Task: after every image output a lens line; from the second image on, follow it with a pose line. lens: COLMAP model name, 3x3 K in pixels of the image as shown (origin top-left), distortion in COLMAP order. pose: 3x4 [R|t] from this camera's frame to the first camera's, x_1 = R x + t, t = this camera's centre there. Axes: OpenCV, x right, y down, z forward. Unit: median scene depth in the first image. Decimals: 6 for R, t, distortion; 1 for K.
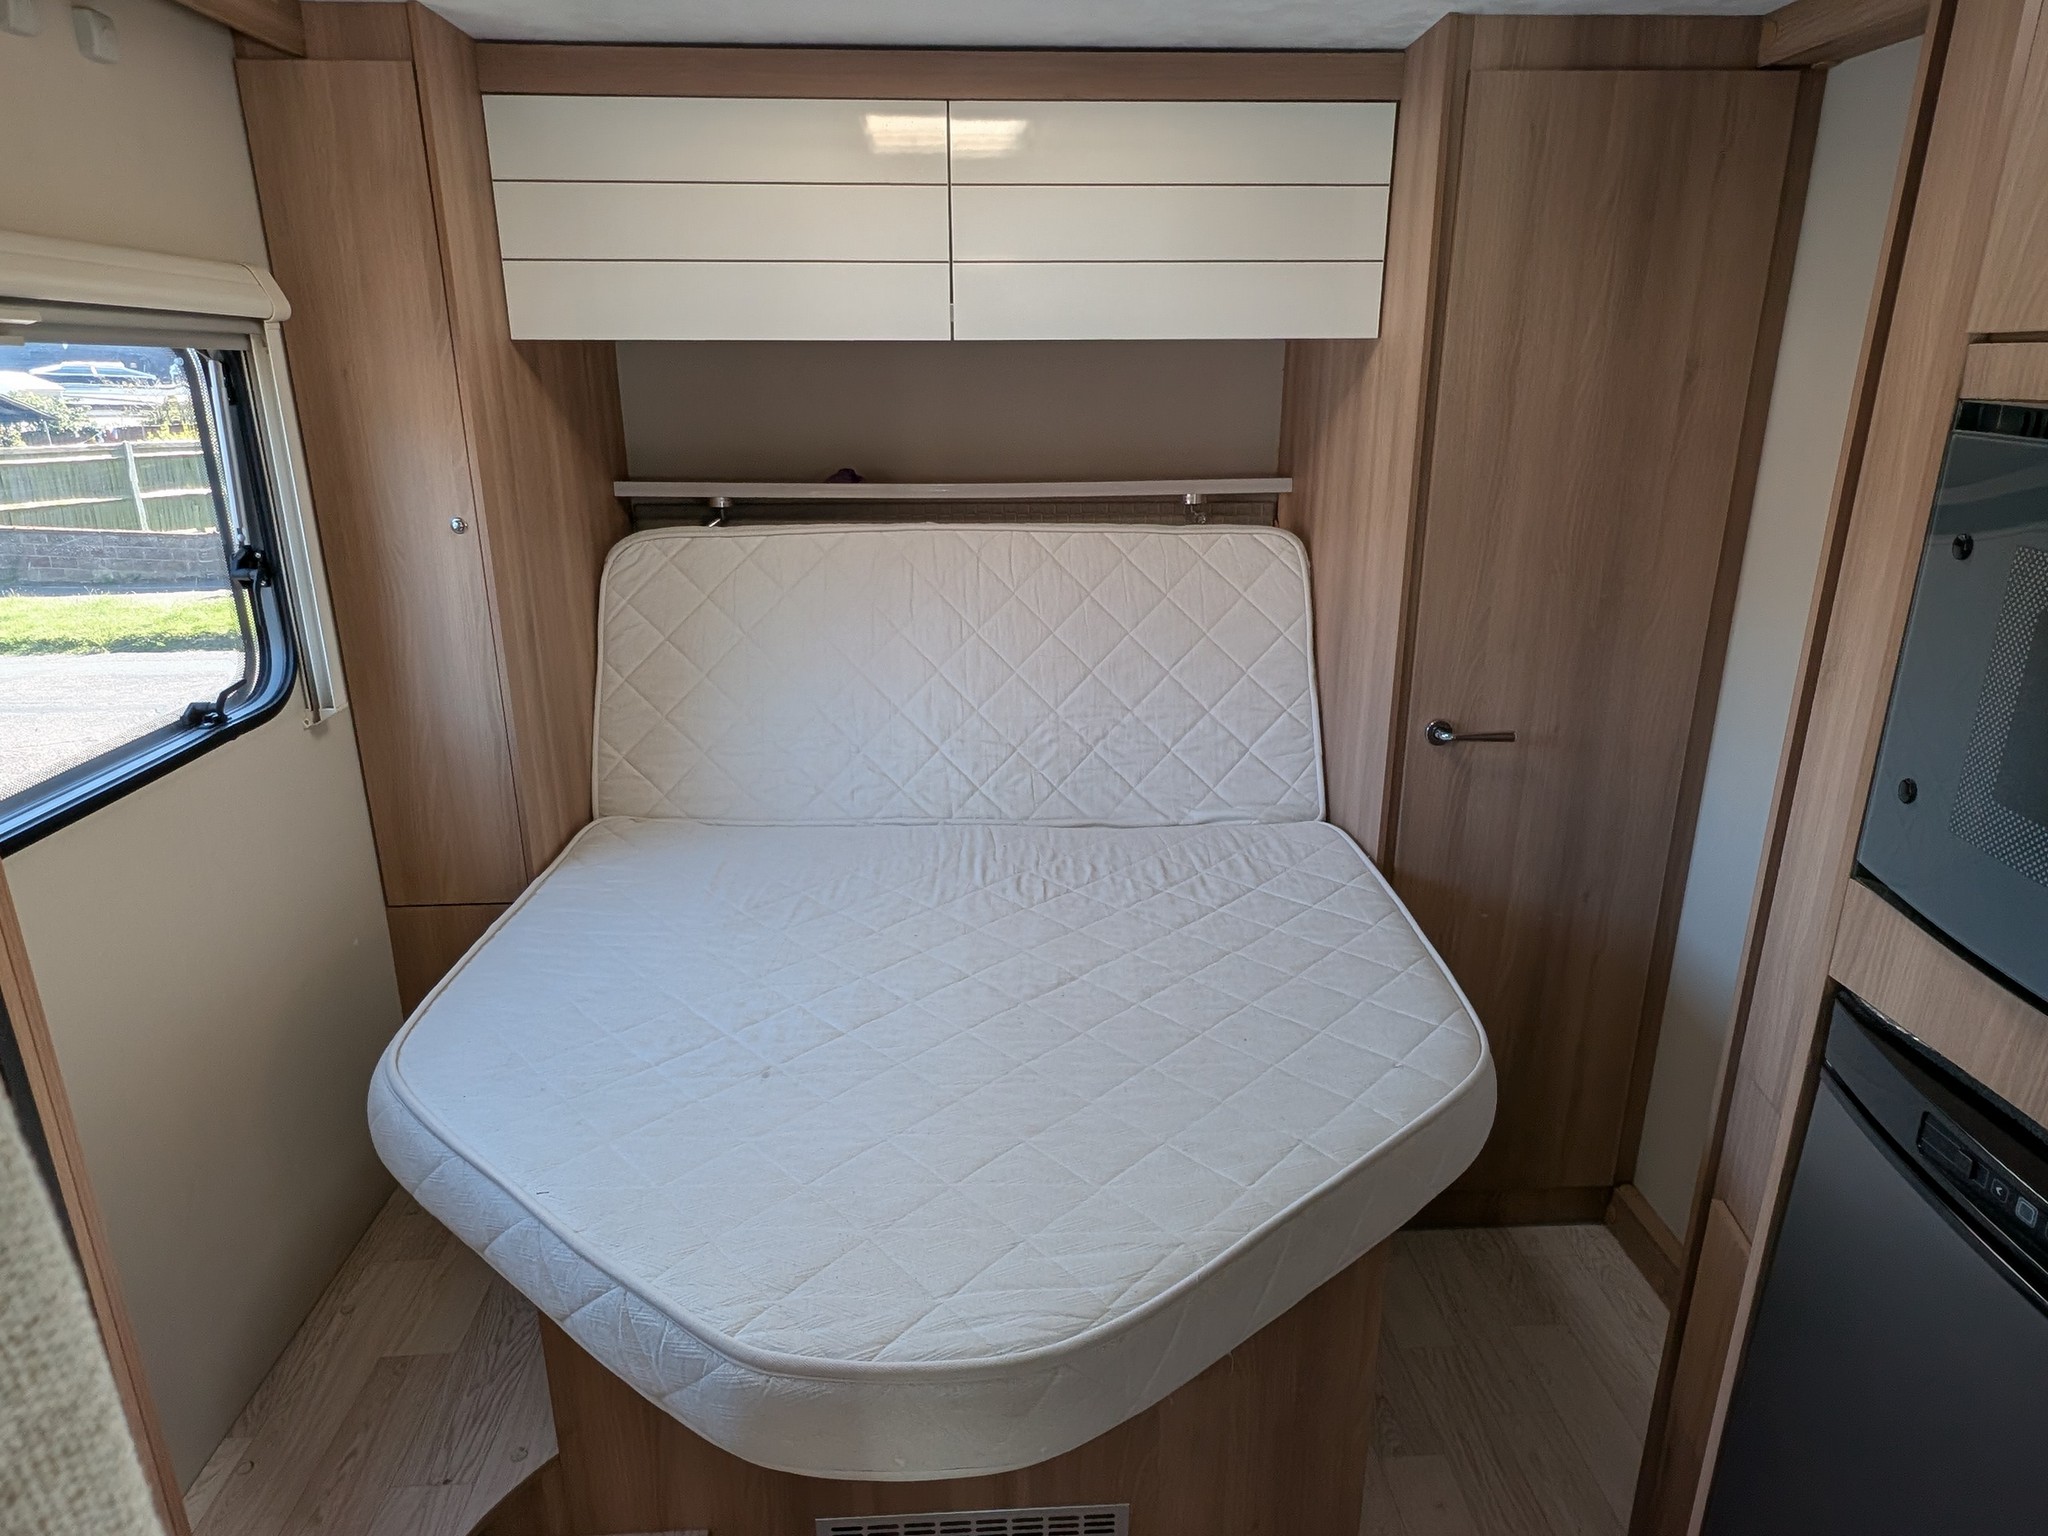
lens RADIAL K [[1189.7, 0, 1012.6], [0, 1189.7, 761.6], [0, 0, 1]] dist [0.006793, -0.000835]
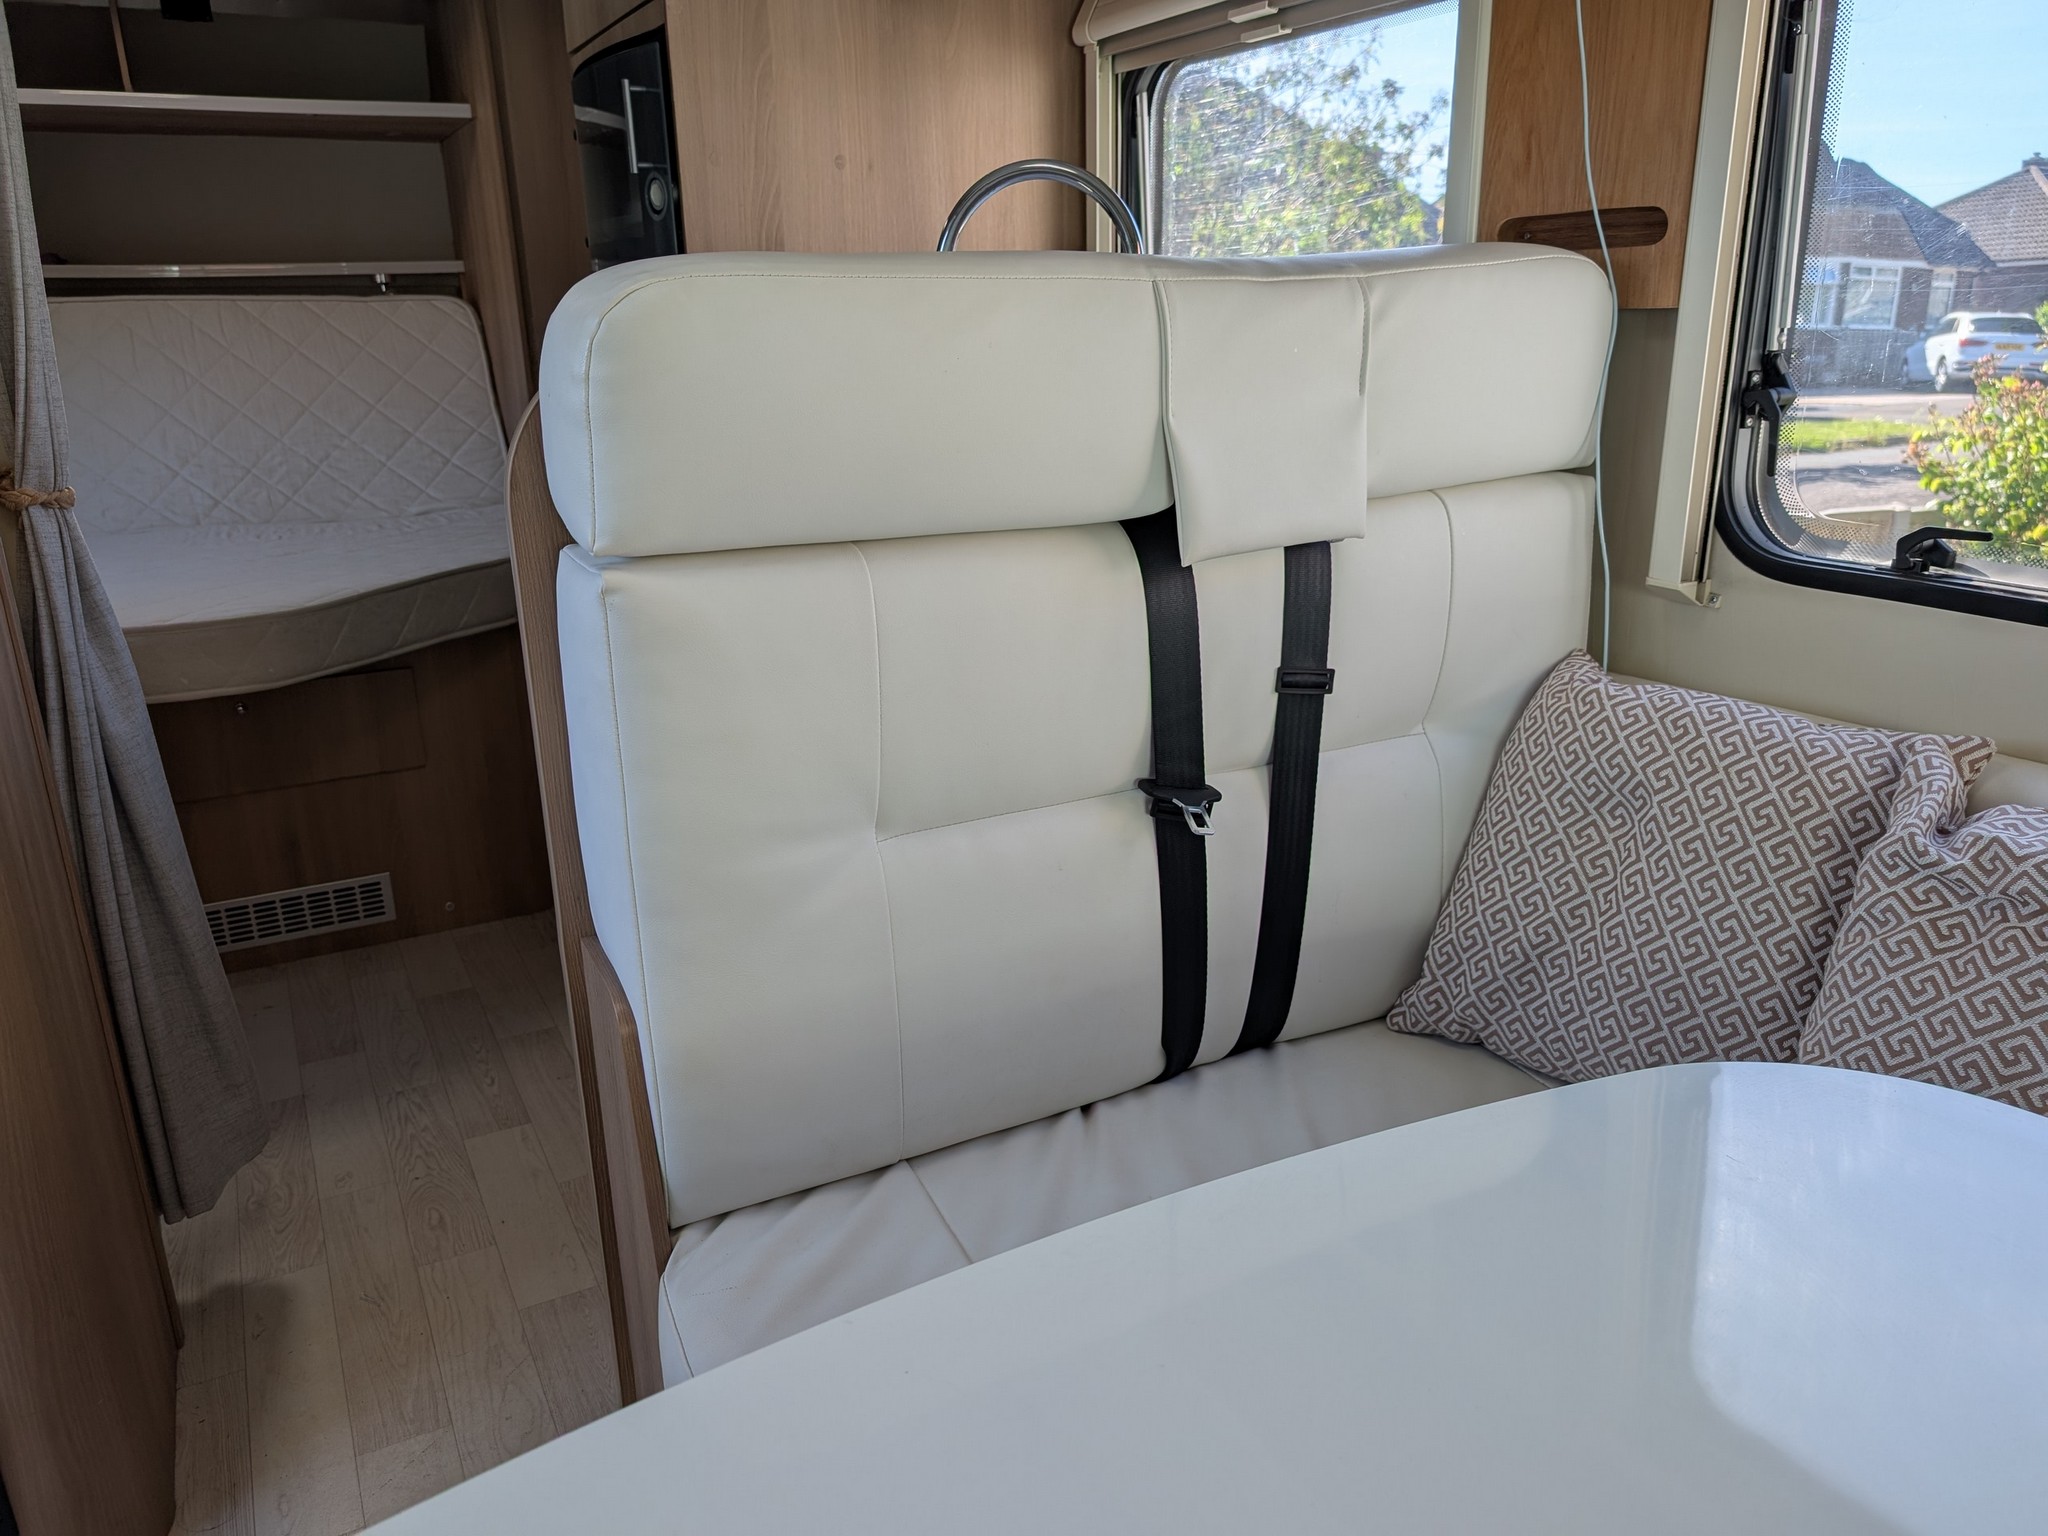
lens RADIAL K [[1448.8, 0, 1012.8], [0, 1448.8, 777.6], [0, 0, 1]] dist [0.027799, -0.024239]
pose [[0.899669, -0.149183, 0.410293, 0.052138], [0.155899, 0.987622, 0.017254, 0.452005], [-0.407789, 0.048441, 0.911790, -0.776240]]
